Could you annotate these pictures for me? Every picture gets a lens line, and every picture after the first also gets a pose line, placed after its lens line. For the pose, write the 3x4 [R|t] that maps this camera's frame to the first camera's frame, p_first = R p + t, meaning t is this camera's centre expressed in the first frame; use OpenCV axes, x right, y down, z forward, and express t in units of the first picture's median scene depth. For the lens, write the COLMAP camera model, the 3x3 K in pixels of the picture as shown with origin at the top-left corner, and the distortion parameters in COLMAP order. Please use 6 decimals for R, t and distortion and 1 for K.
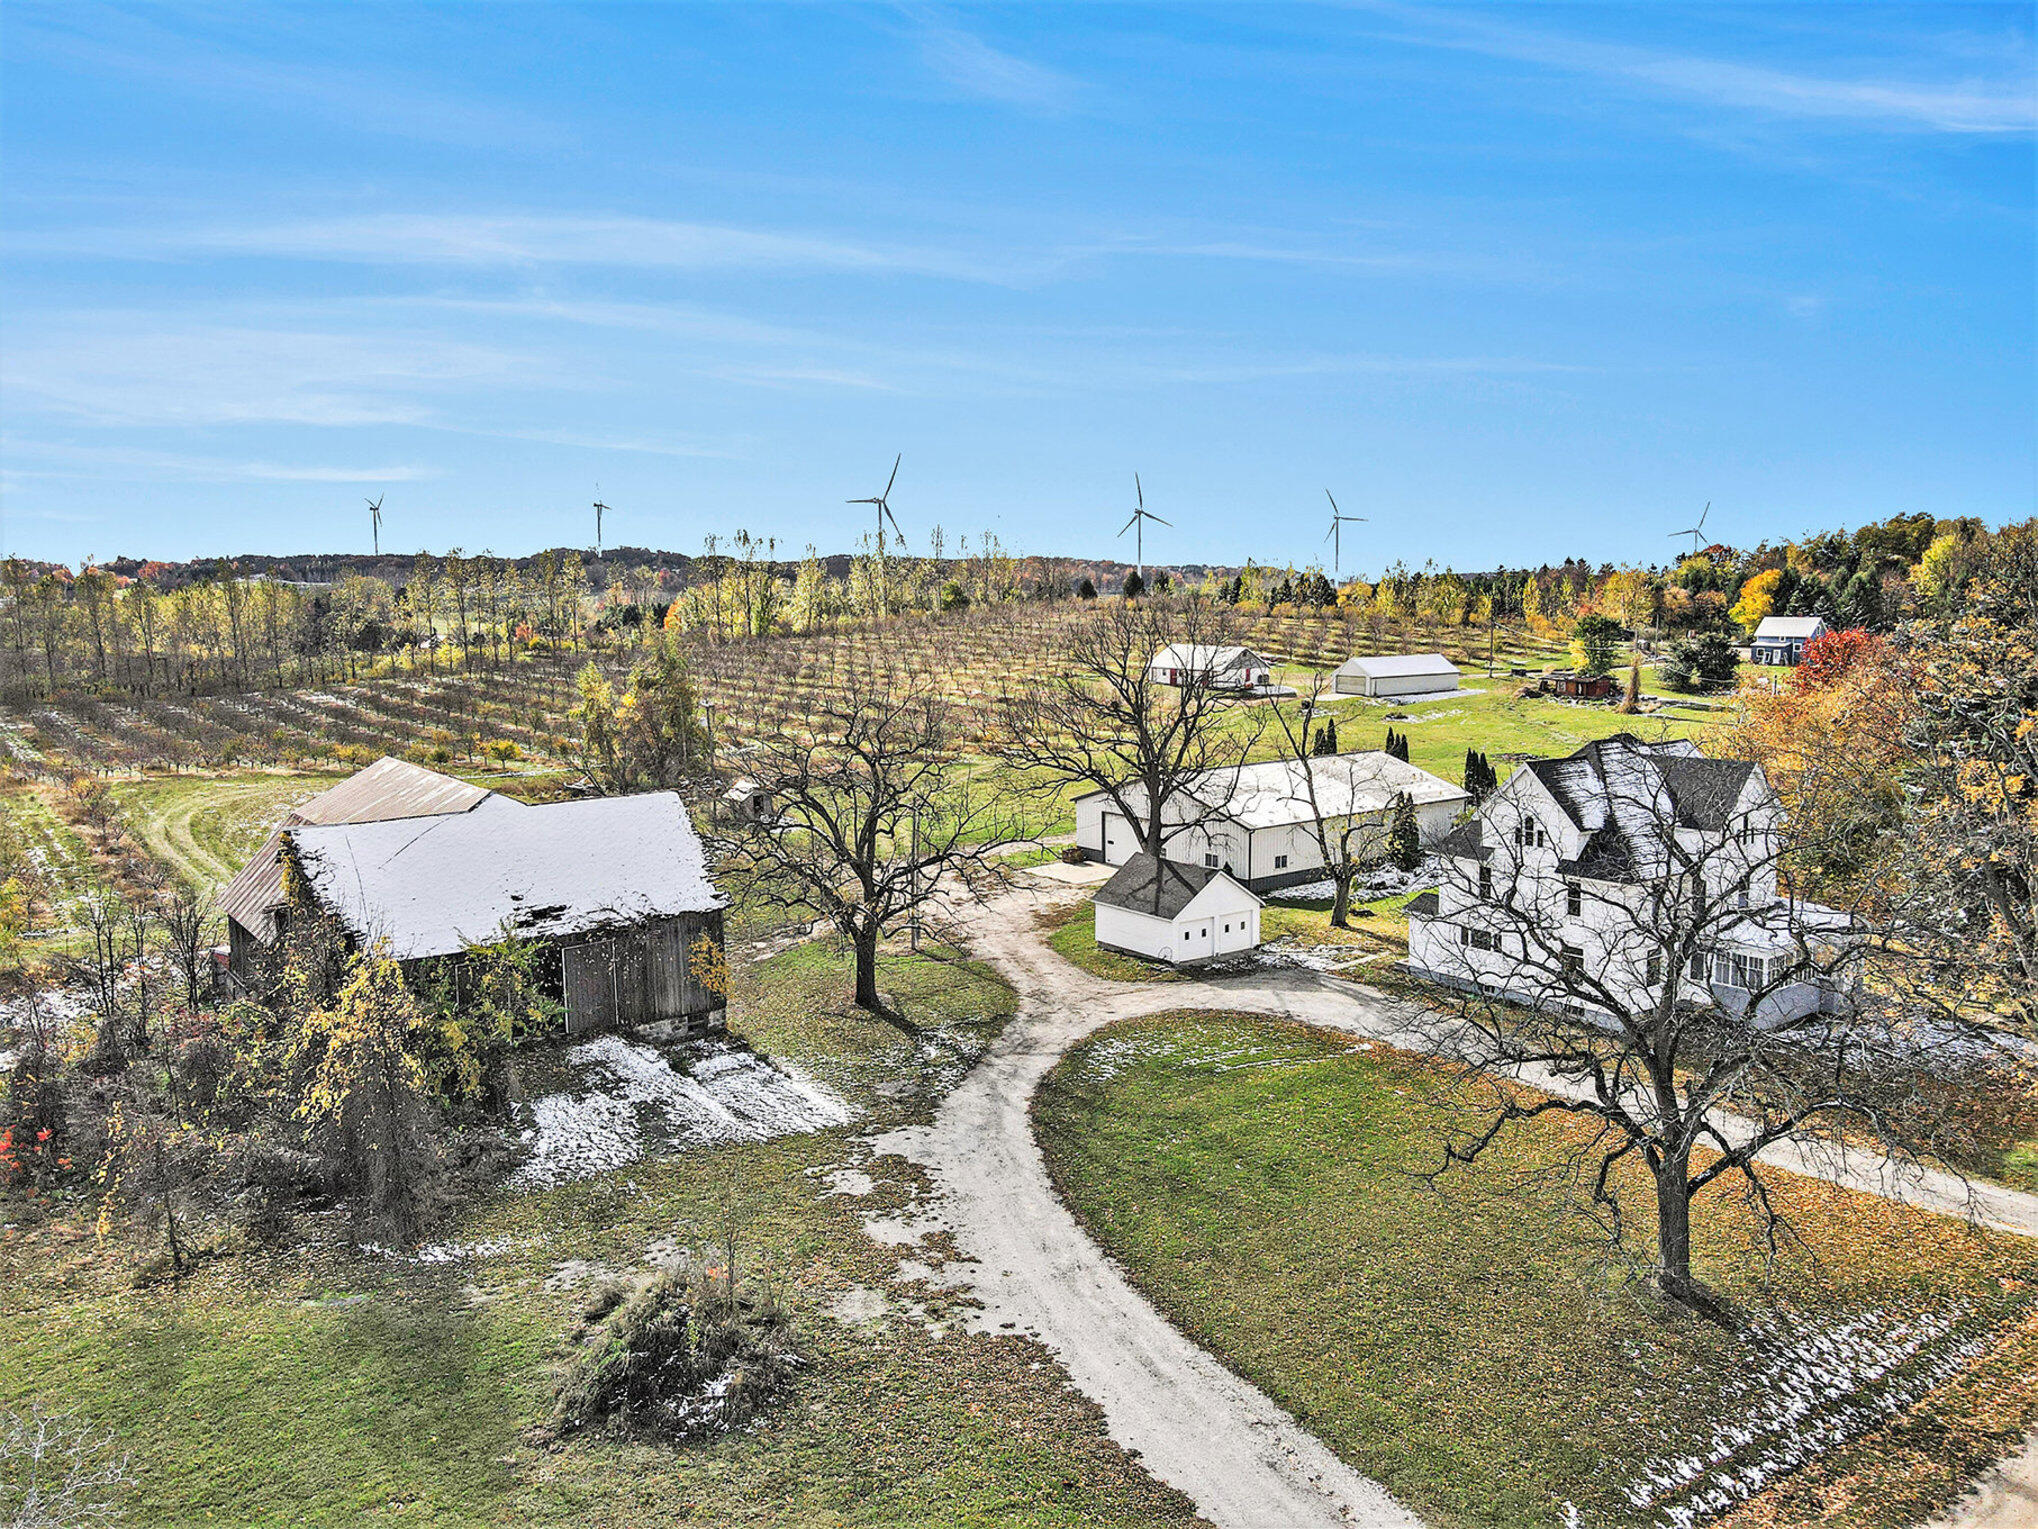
lens RADIAL K [[1500.7, 0, 1013.0], [0, 1500.7, 757.6], [0, 0, 1]] dist [0.003270, 0.001282]
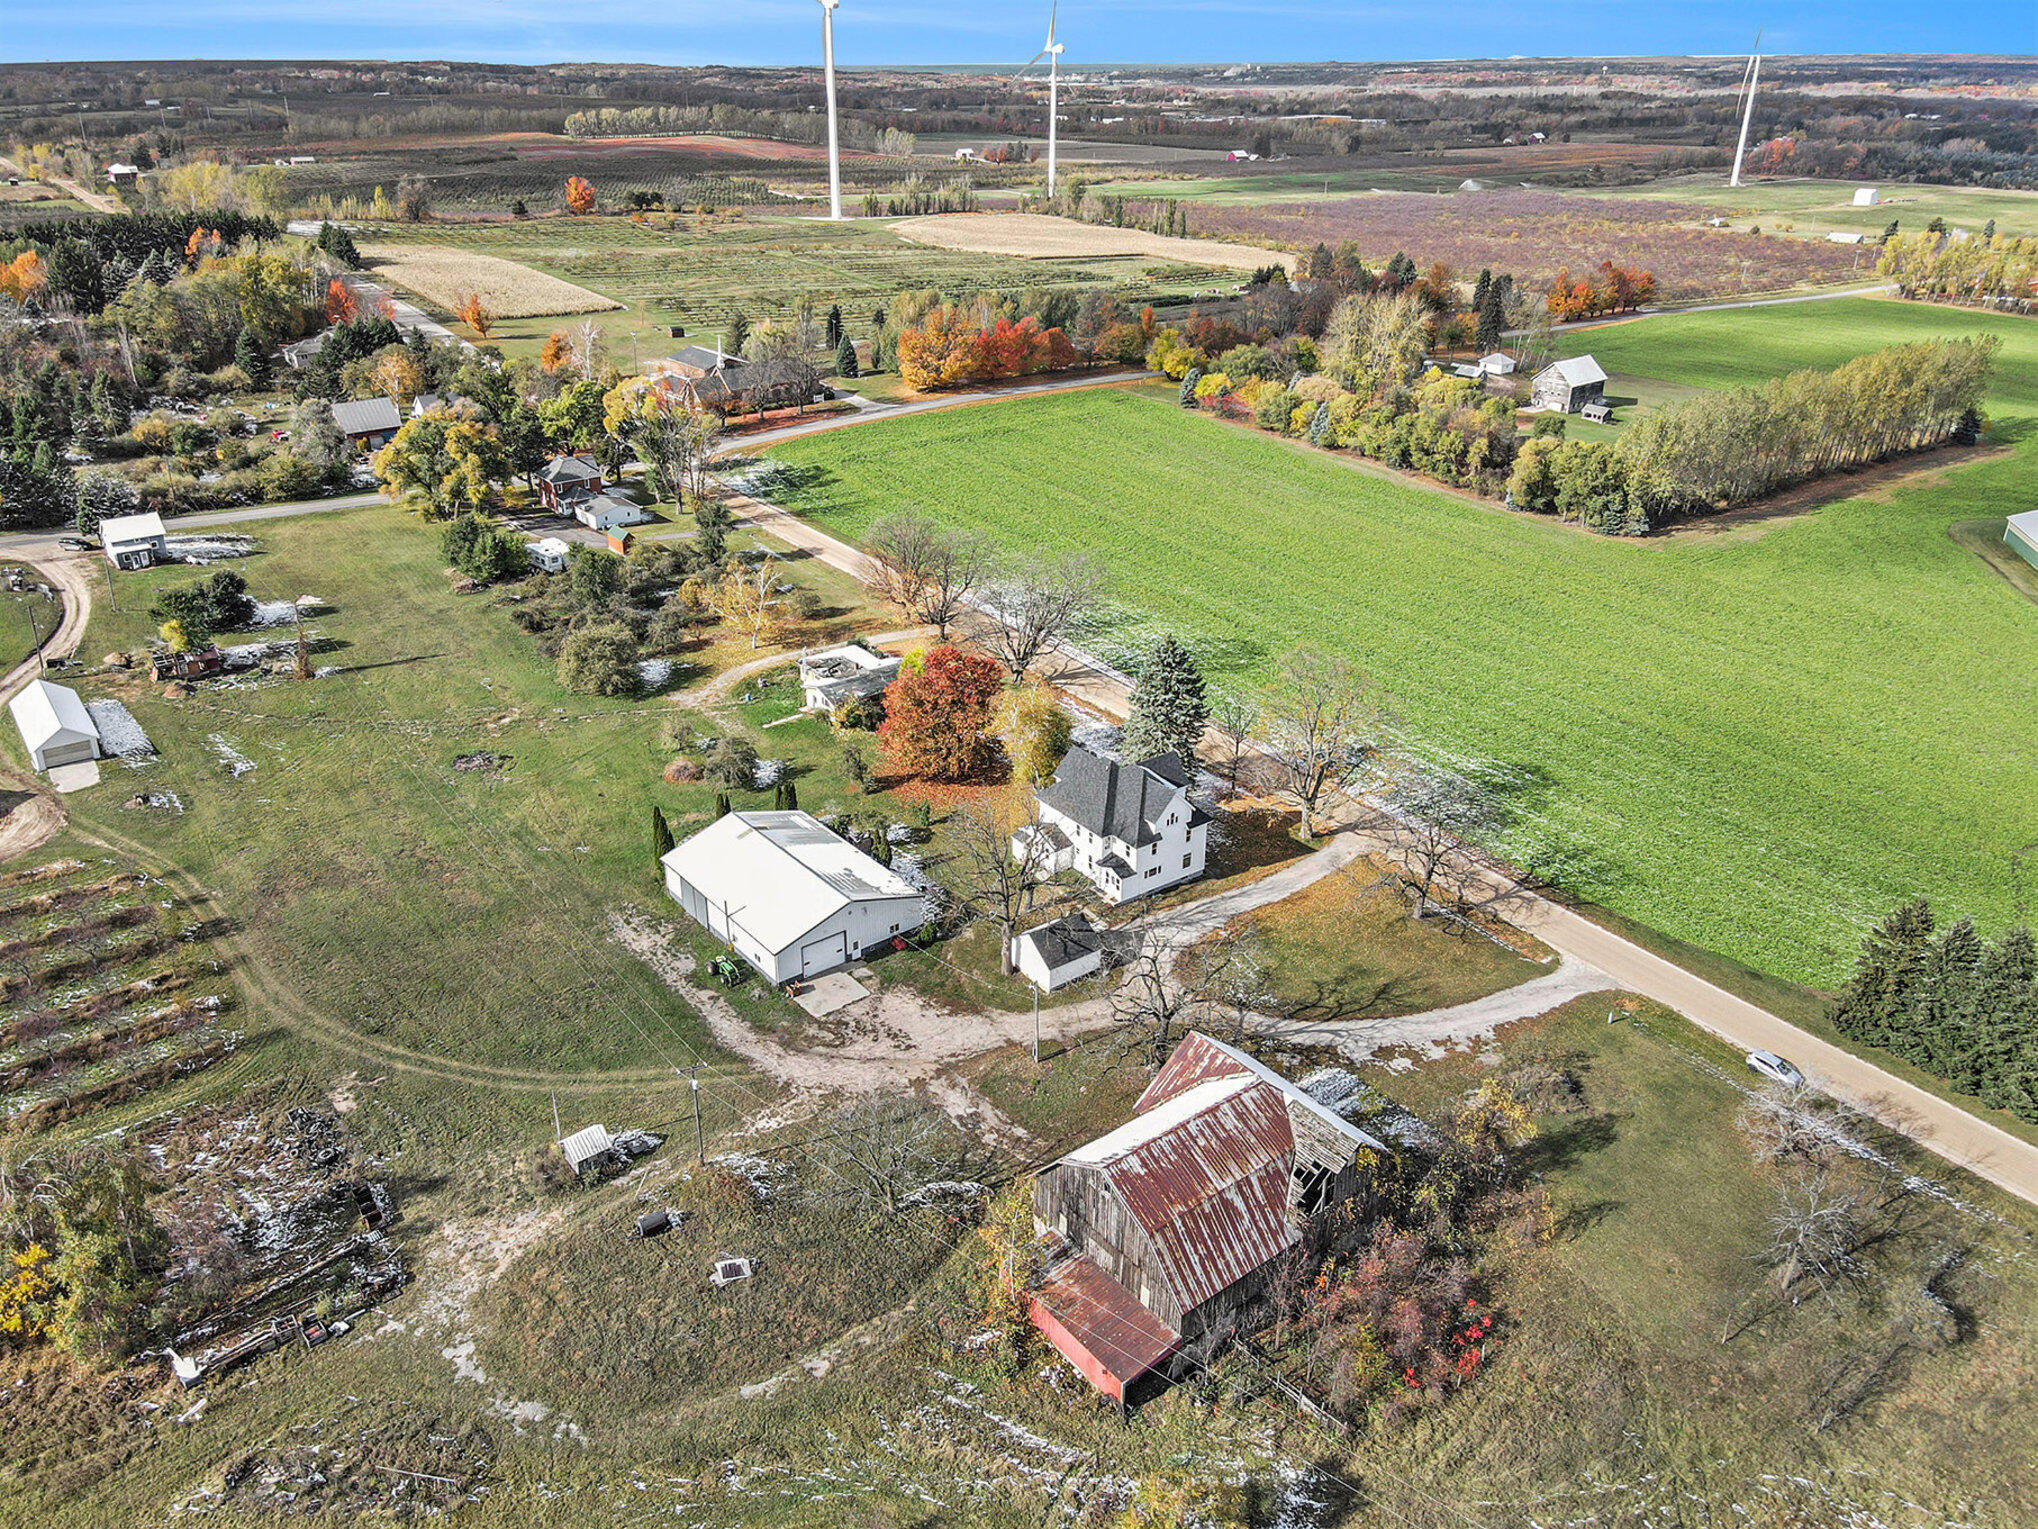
lens RADIAL K [[1500.7, 0, 1009.8], [0, 1500.7, 758.0], [0, 0, 1]] dist [0.003270, 0.001282]
pose [[-0.012433, -0.424842, 0.905182, -1.933532], [0.108563, 0.899327, 0.423585, -1.183822], [-0.994012, 0.103536, 0.034941, 1.334850]]
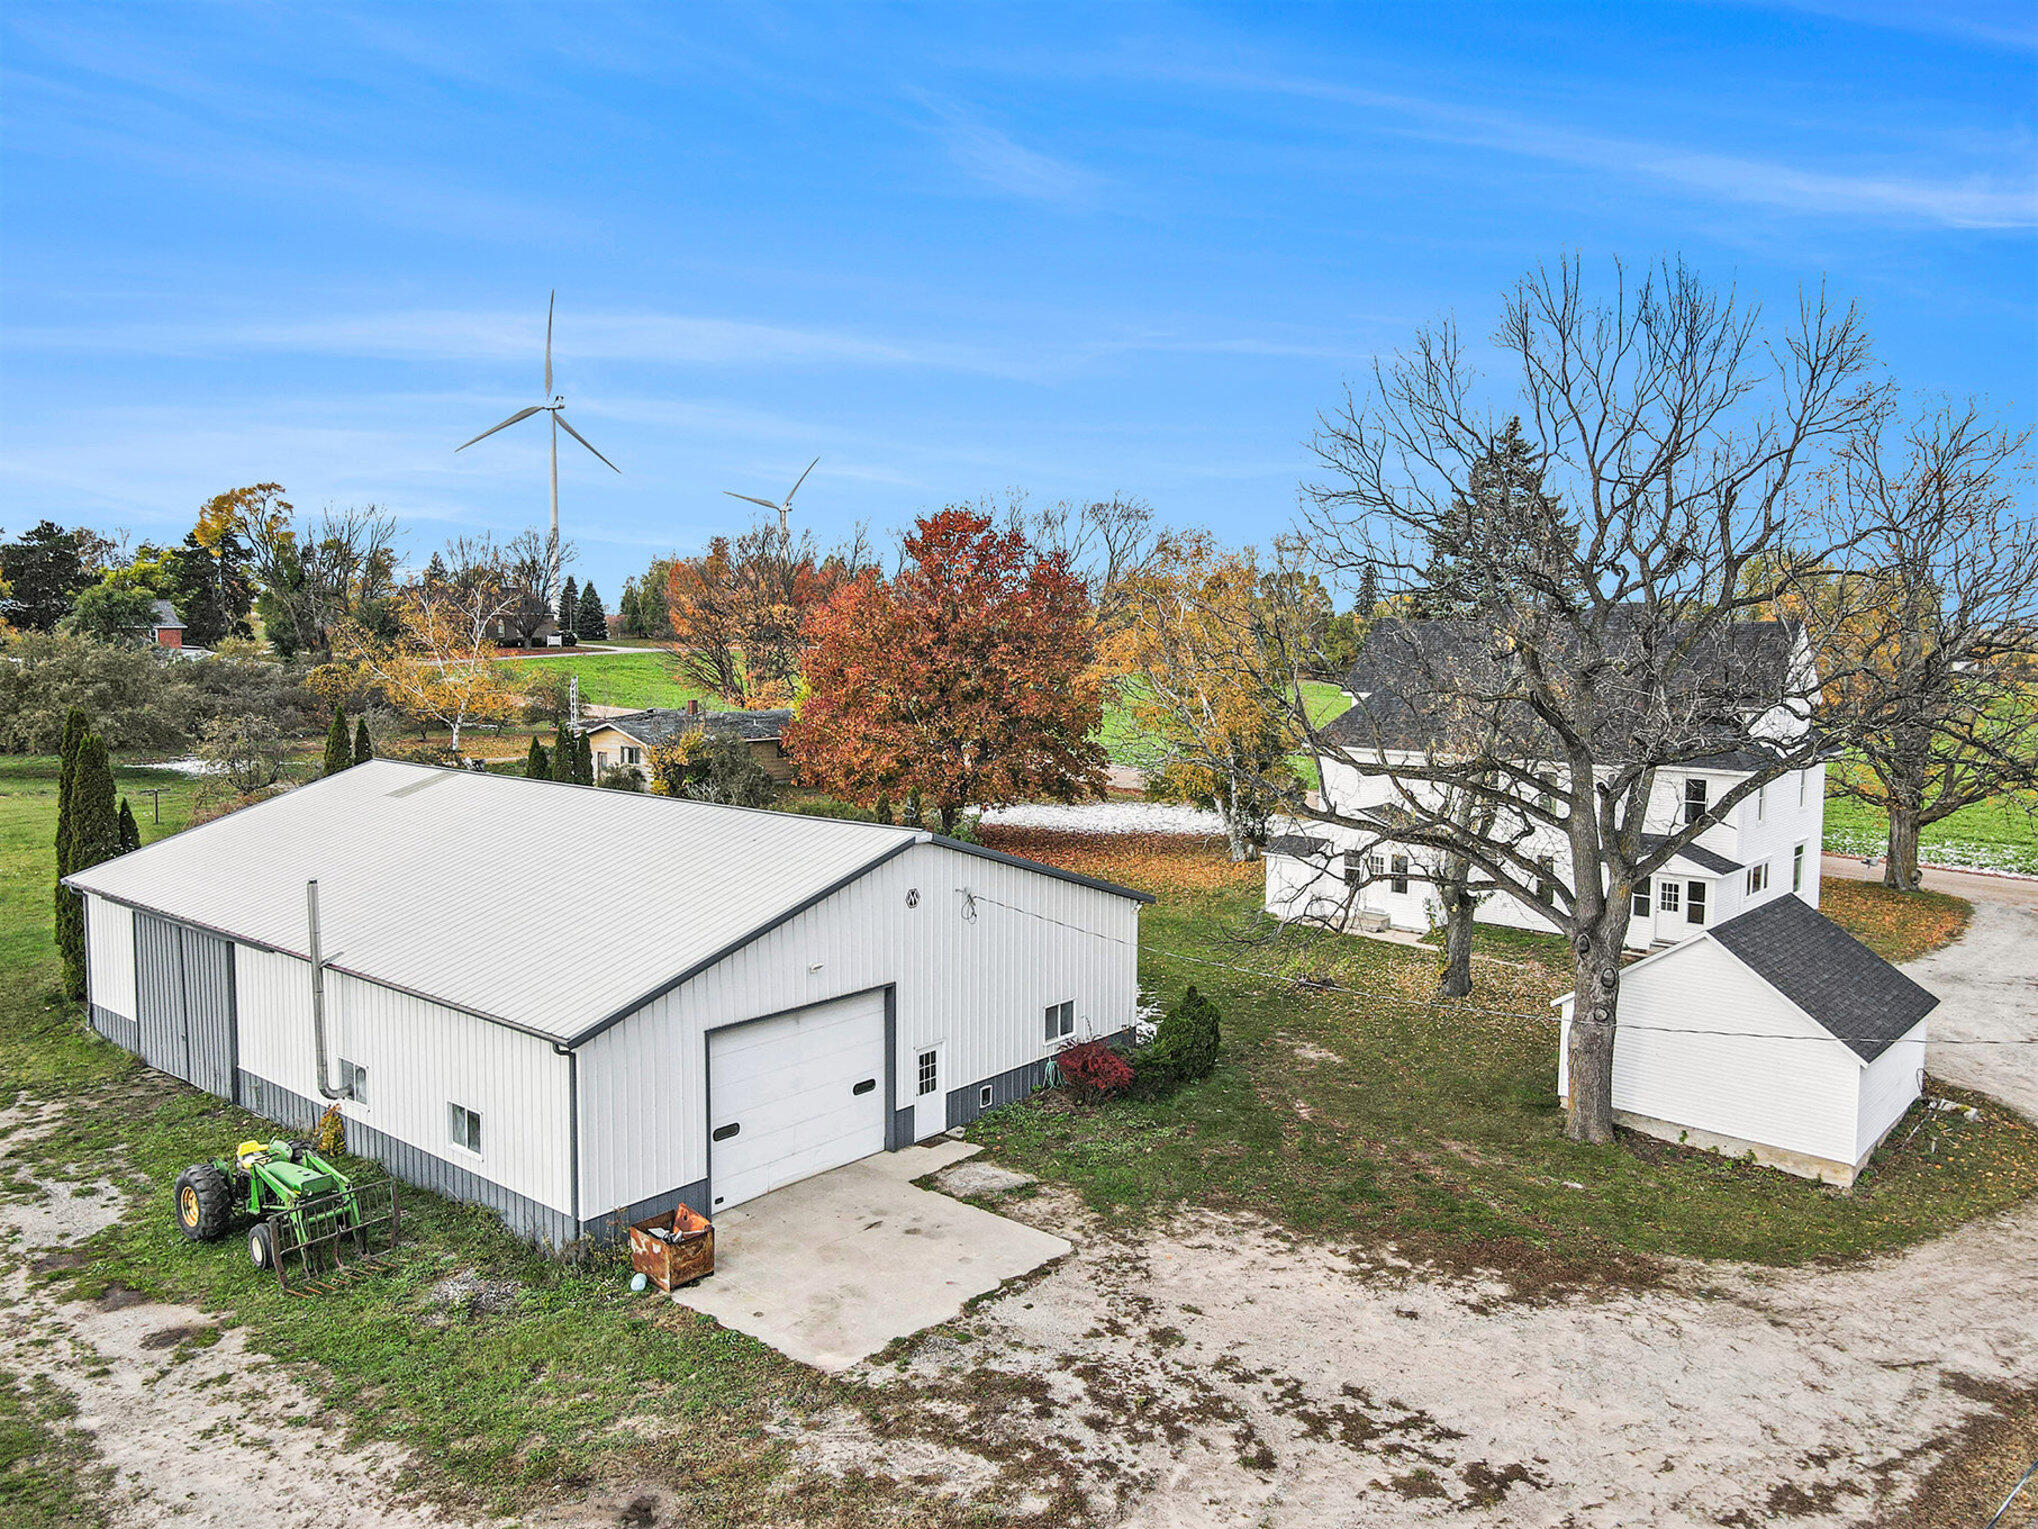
lens RADIAL K [[1500.7, 0, 1024.4], [0, 1500.7, 753.5], [0, 0, 1]] dist [0.003270, 0.001282]
pose [[-0.215151, -0.084574, 0.972912, -0.362354], [0.104907, 0.988477, 0.109126, -0.060586], [-0.970930, 0.125544, -0.203800, 1.768050]]
